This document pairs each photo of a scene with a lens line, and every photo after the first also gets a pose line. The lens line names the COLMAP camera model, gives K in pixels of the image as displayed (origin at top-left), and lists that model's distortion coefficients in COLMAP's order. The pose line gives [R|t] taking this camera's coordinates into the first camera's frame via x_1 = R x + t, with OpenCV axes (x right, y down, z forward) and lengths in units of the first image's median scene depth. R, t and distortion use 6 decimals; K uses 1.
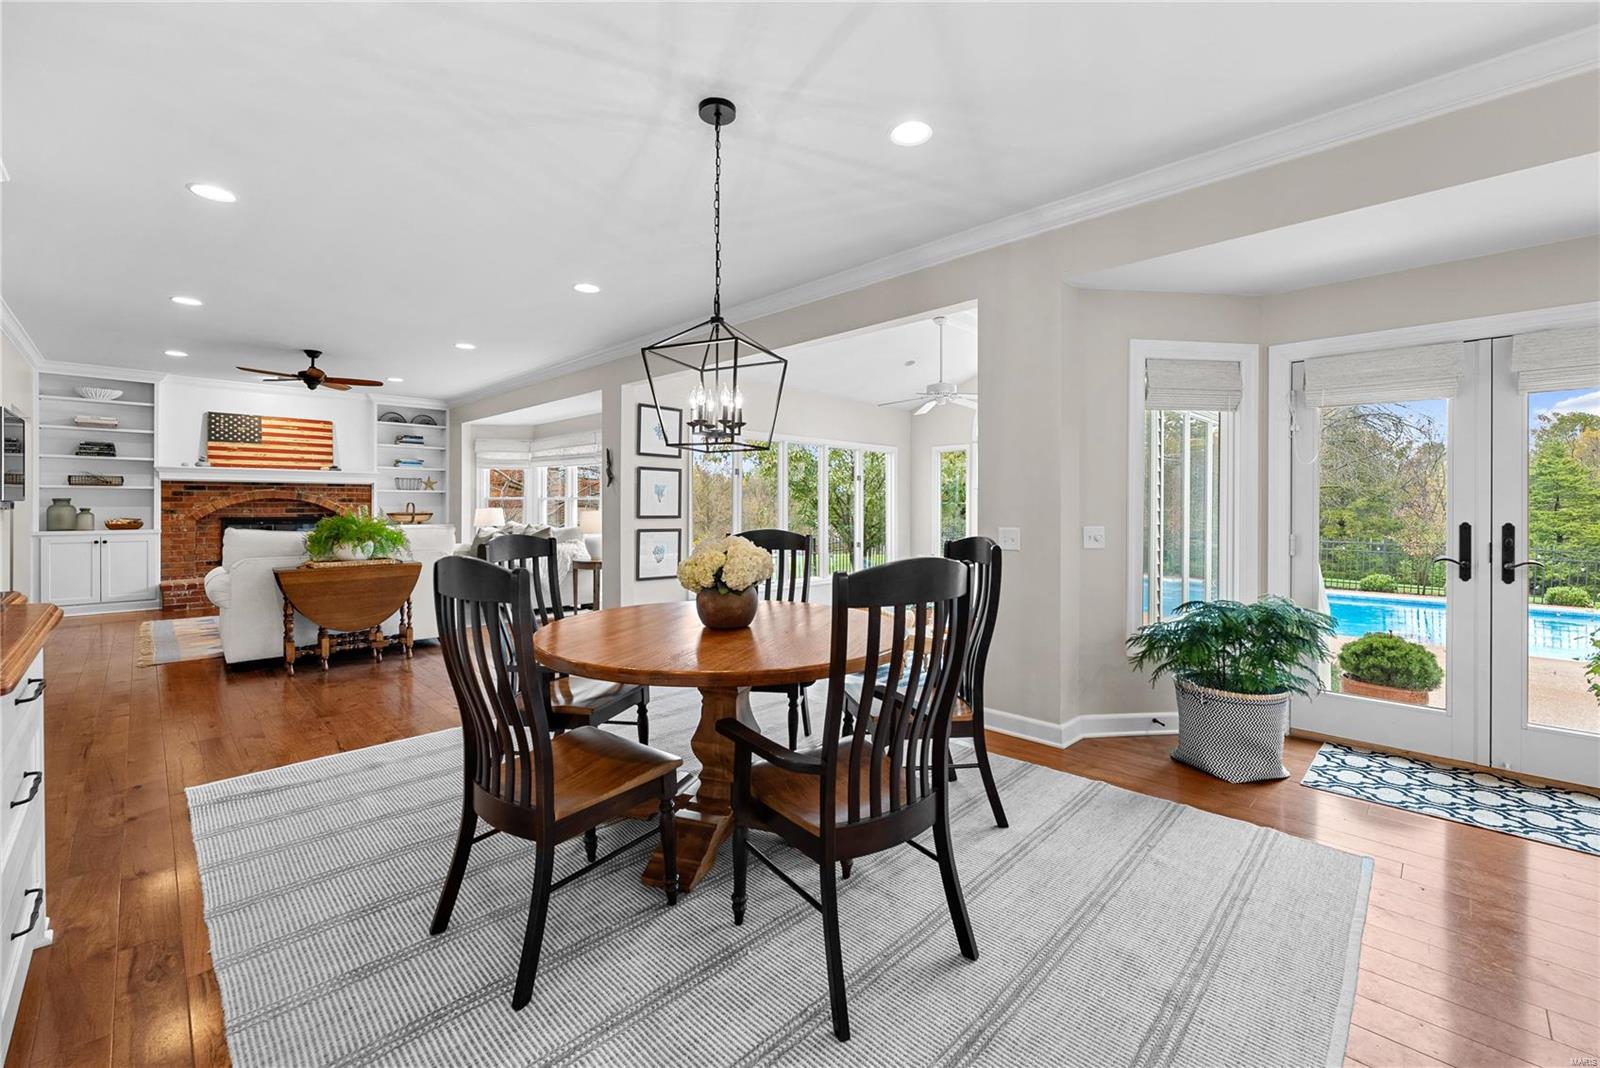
lens RADIAL K [[657.2, 0, 797.2], [0, 657.2, 508.9], [0, 0, 1]] dist [-0.001148, -0.000072]
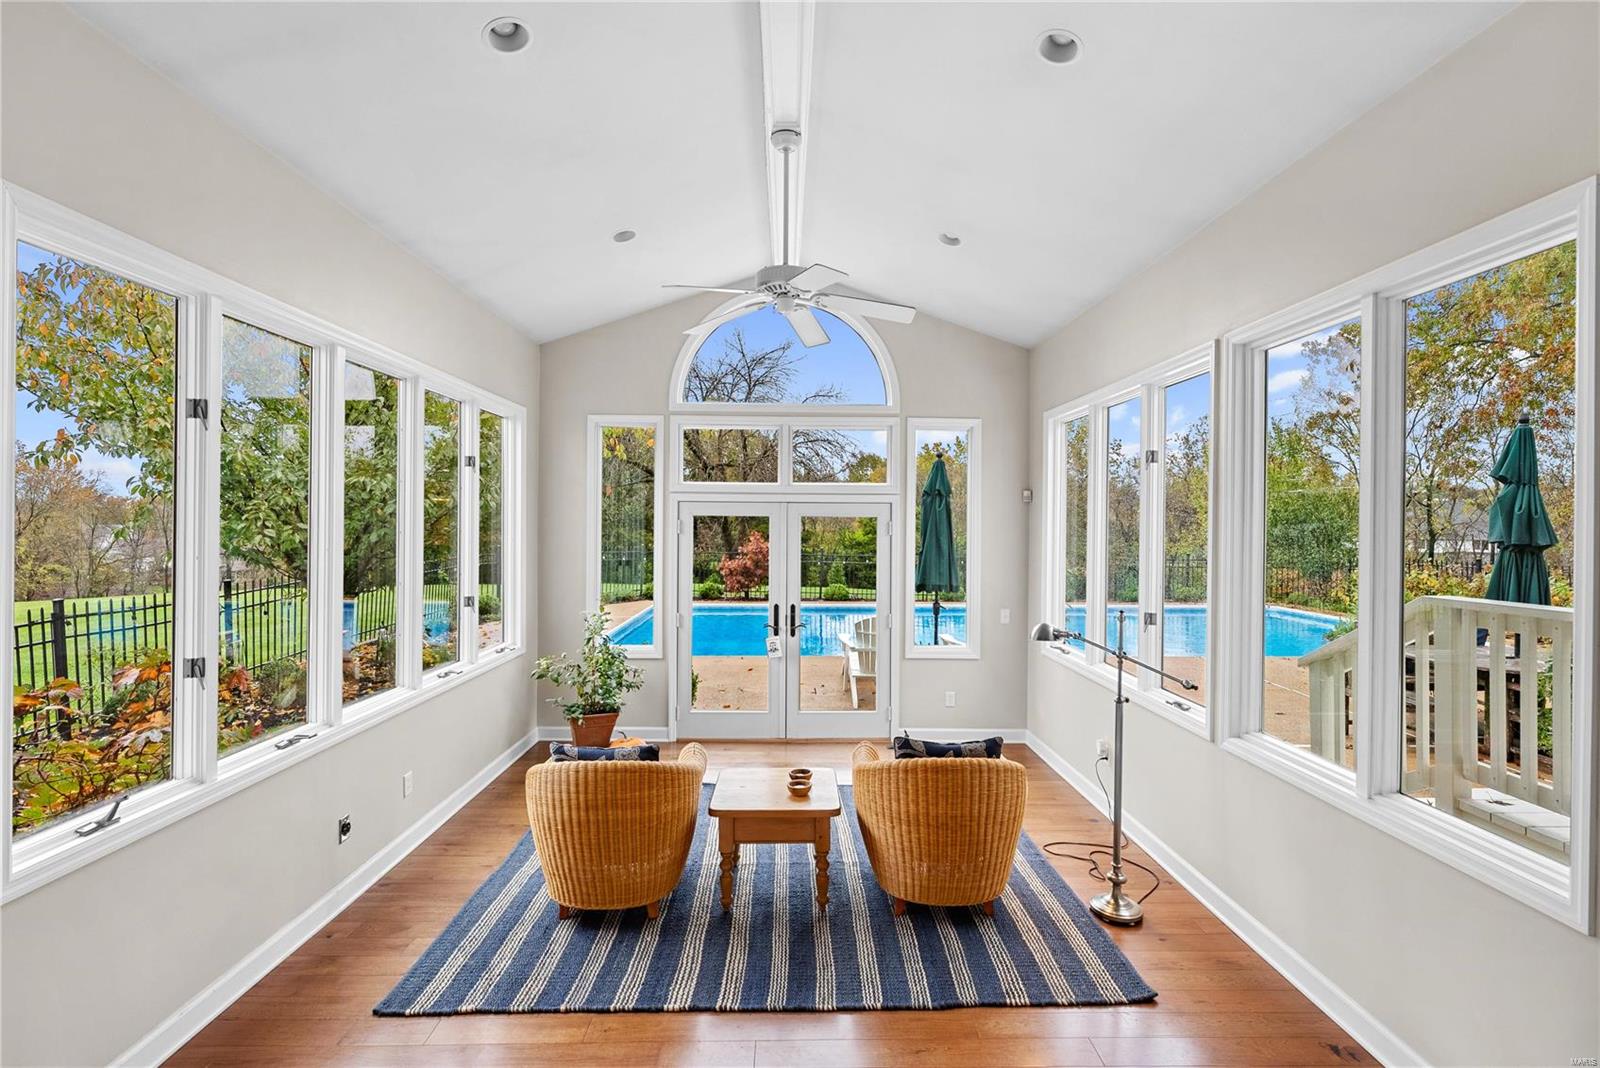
lens RADIAL K [[716.8, 0, 806.0], [0, 716.8, 524.4], [0, 0, 1]] dist [-0.001057, -0.000254]
pose [[0.684625, 0.000116, 0.728896, -0.130154], [-0.001089, 0.999999, 0.000864, -0.002258], [-0.728895, -0.001386, 0.684624, 0.520262]]
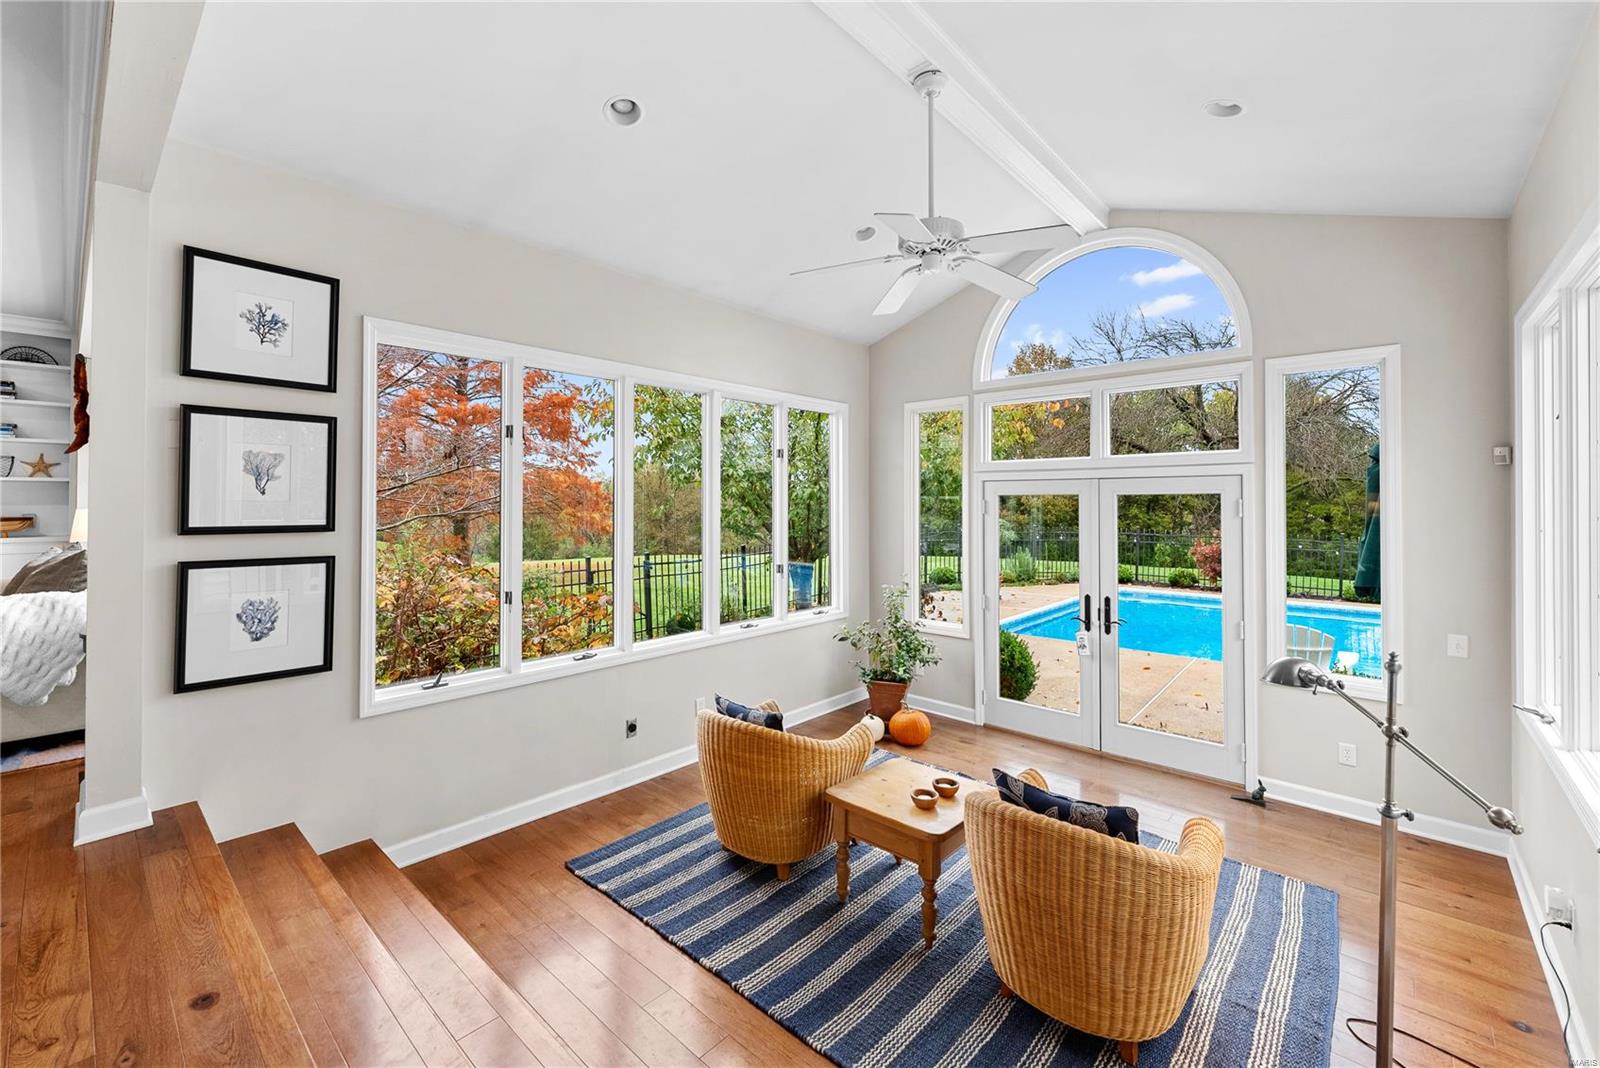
lens RADIAL K [[659.1, 0, 803.8], [0, 659.1, 497.8], [0, 0, 1]] dist [0.001213, -0.000139]
pose [[0.998284, -0.003616, 0.058452, 0.089002], [0.004312, 0.999921, -0.011779, -0.001322], [-0.058405, 0.012011, 0.998221, 0.467973]]
